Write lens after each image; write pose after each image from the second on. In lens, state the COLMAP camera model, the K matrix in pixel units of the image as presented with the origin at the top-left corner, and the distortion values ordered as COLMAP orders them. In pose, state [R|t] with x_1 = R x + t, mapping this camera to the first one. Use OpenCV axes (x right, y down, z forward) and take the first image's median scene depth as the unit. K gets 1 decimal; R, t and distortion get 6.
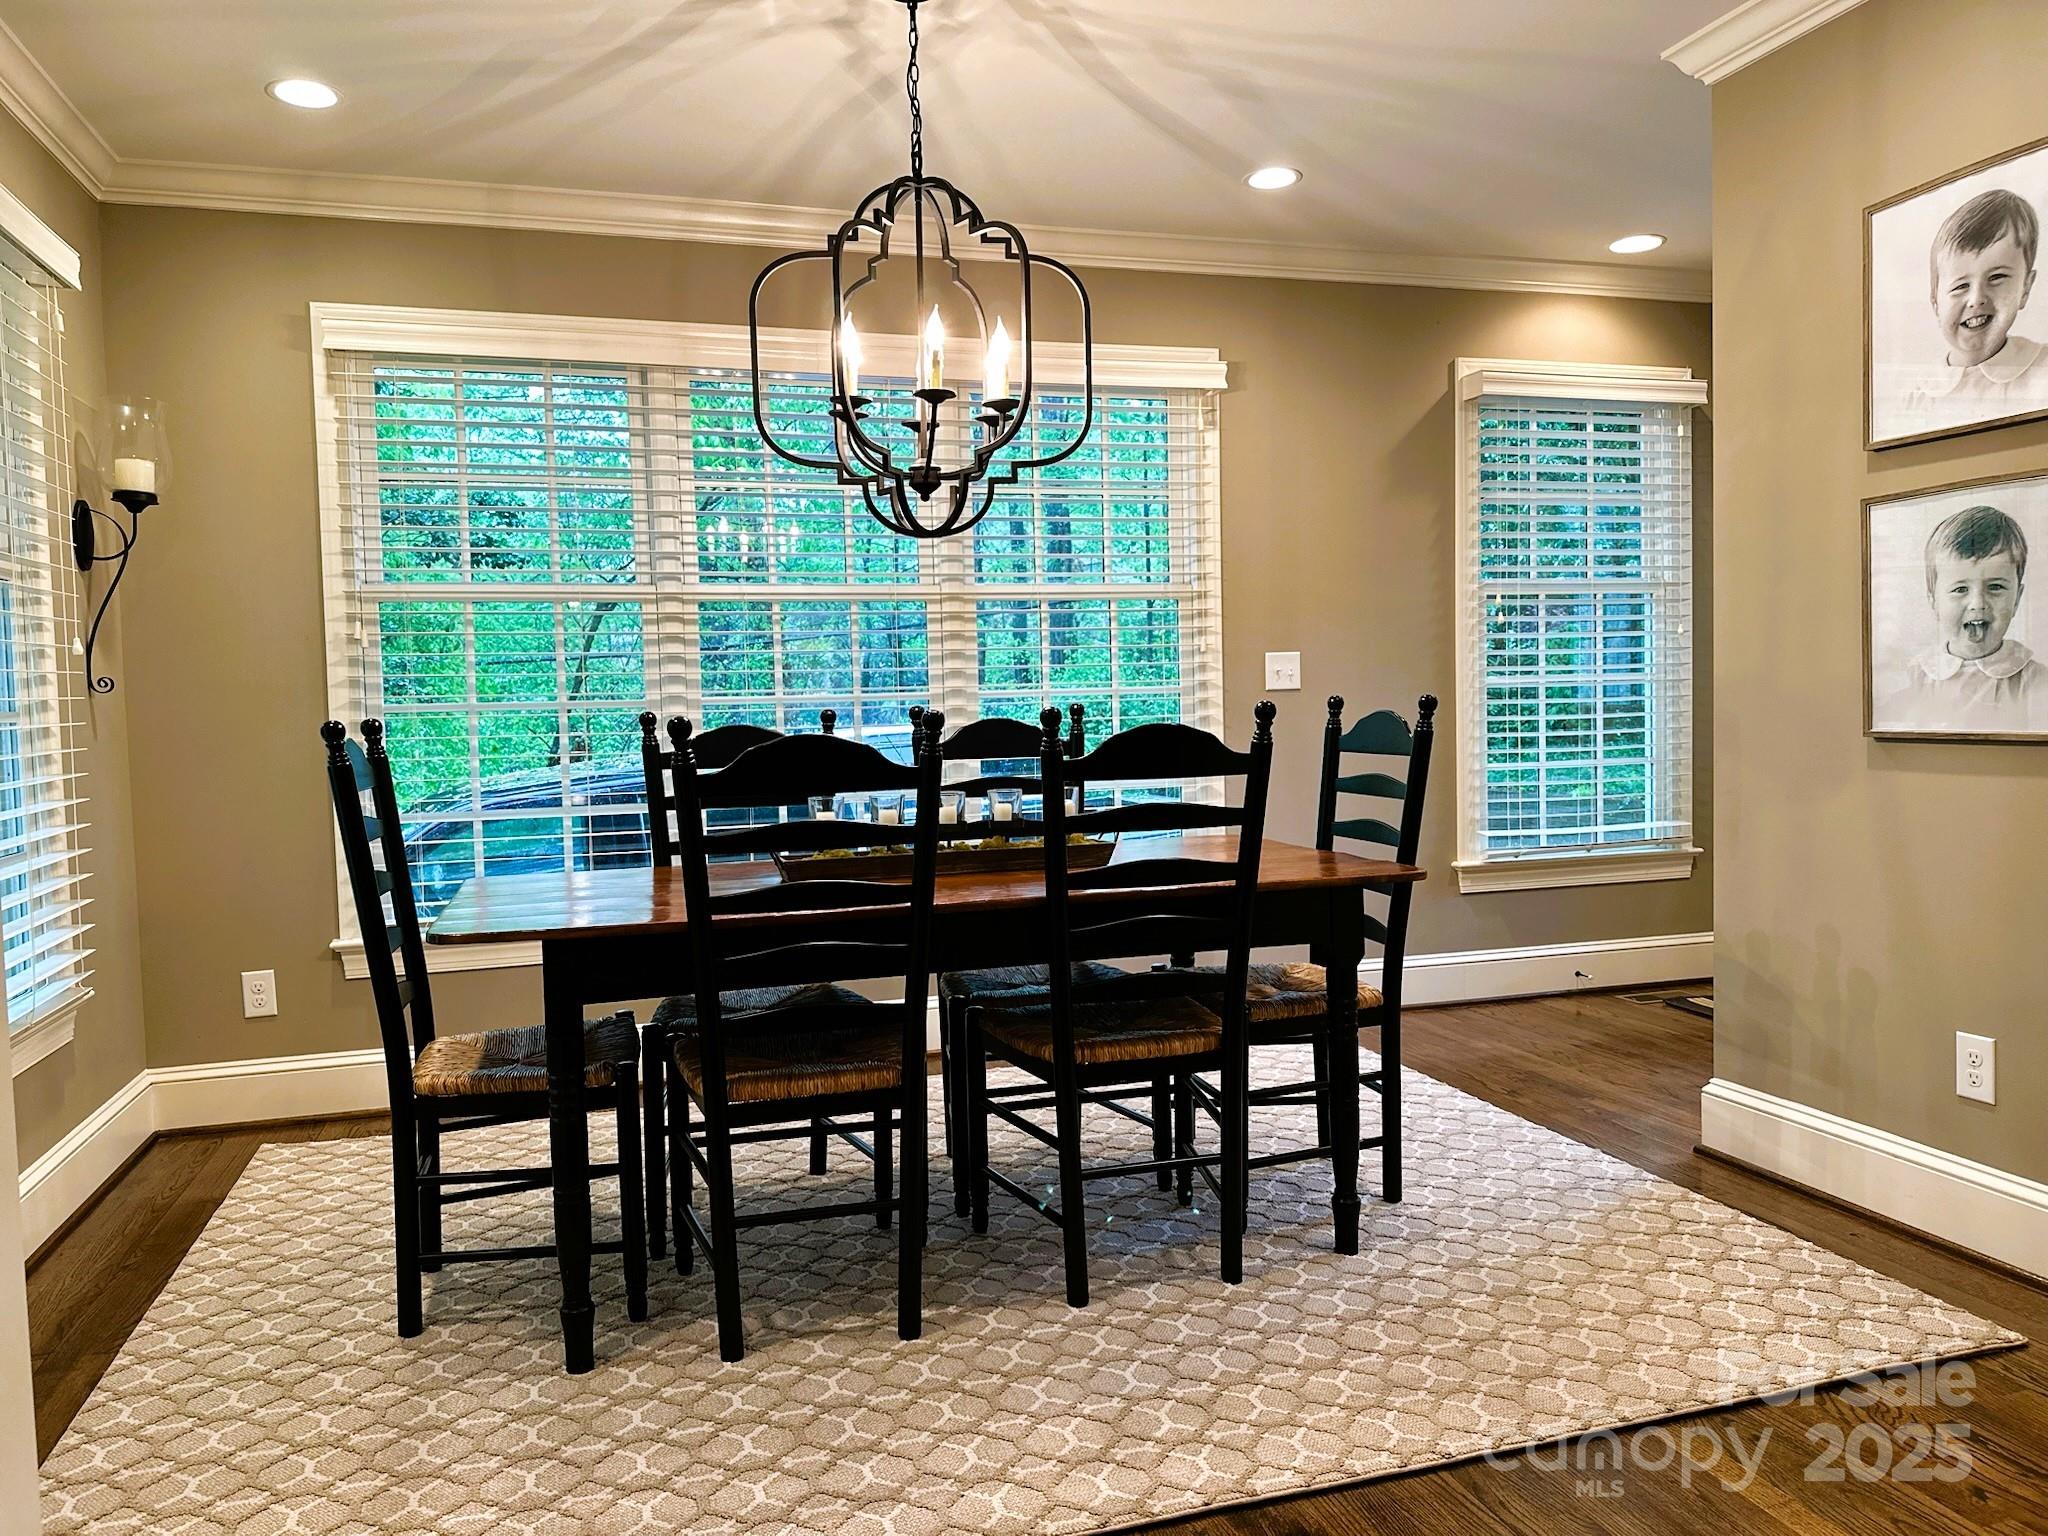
lens RADIAL K [[1418.7, 0, 1019.9], [0, 1418.7, 762.4], [0, 0, 1]] dist [0.020679, -0.012404]
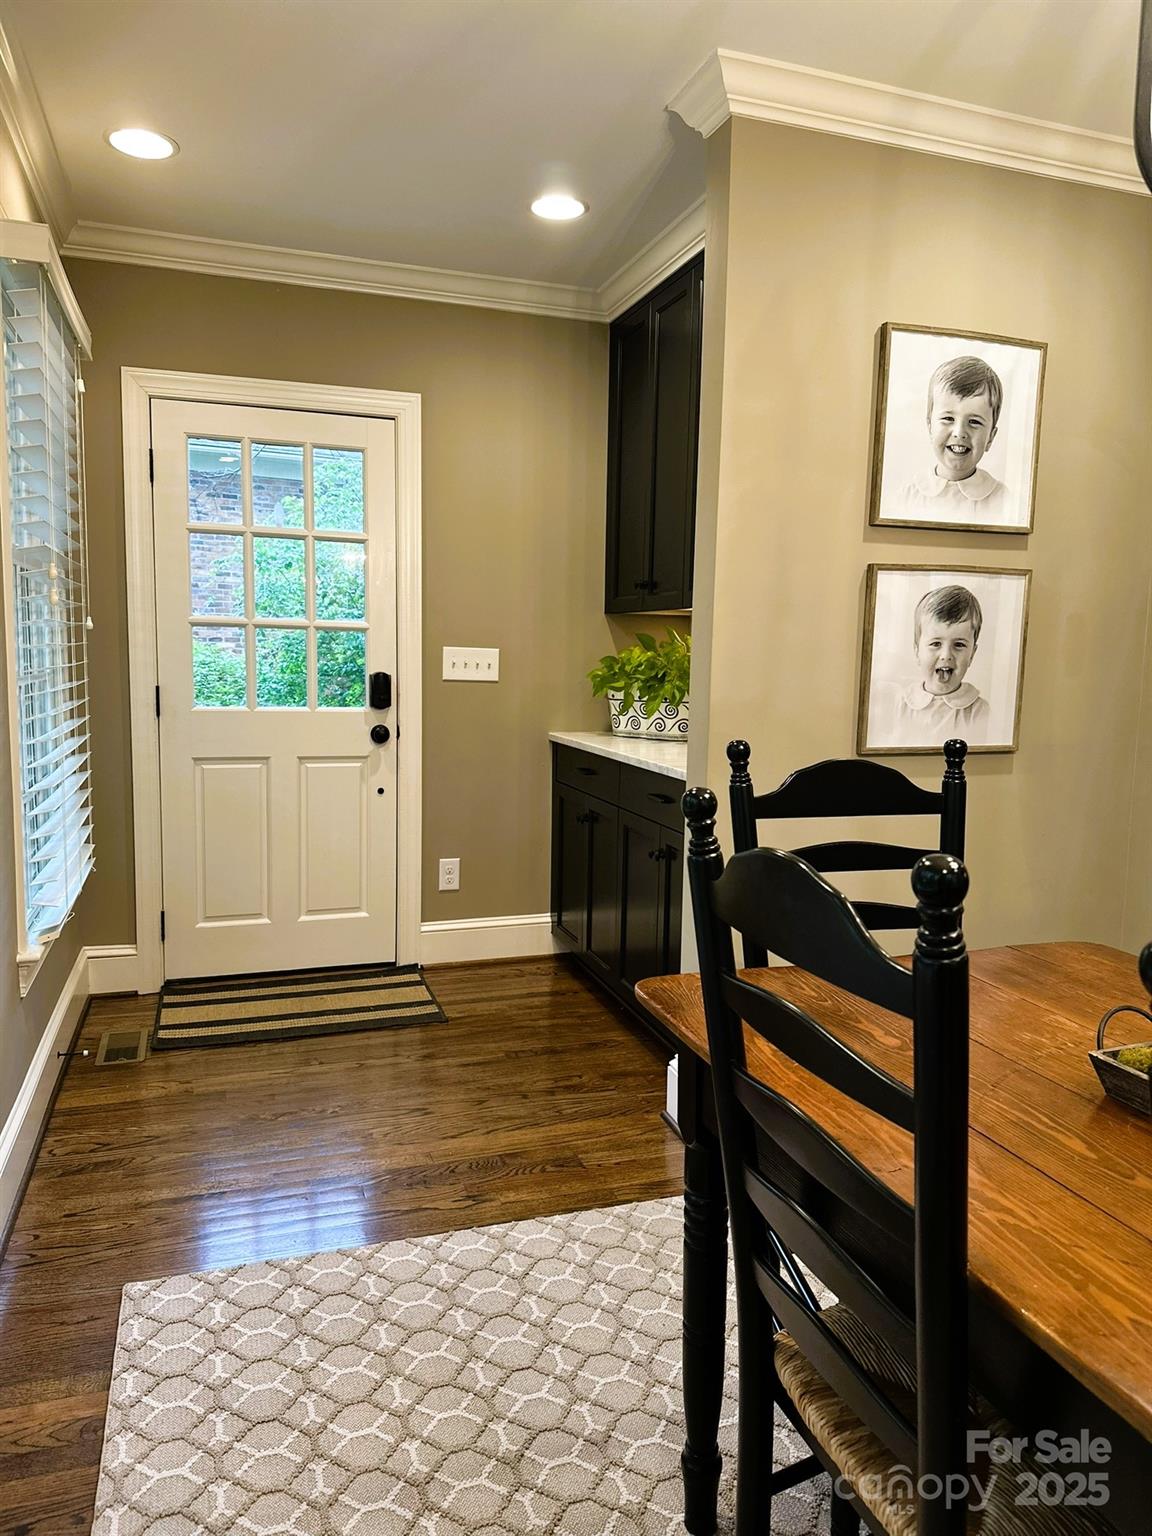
lens RADIAL K [[1064.0, 0, 574.7], [0, 1064.0, 776.4], [0, 0, 1]] dist [0.020679, -0.012404]
pose [[-0.023893, -0.087602, 0.995869, -0.368504], [0.038259, 0.995343, 0.088474, -0.099423], [-0.998982, 0.040215, -0.020430, 1.388661]]
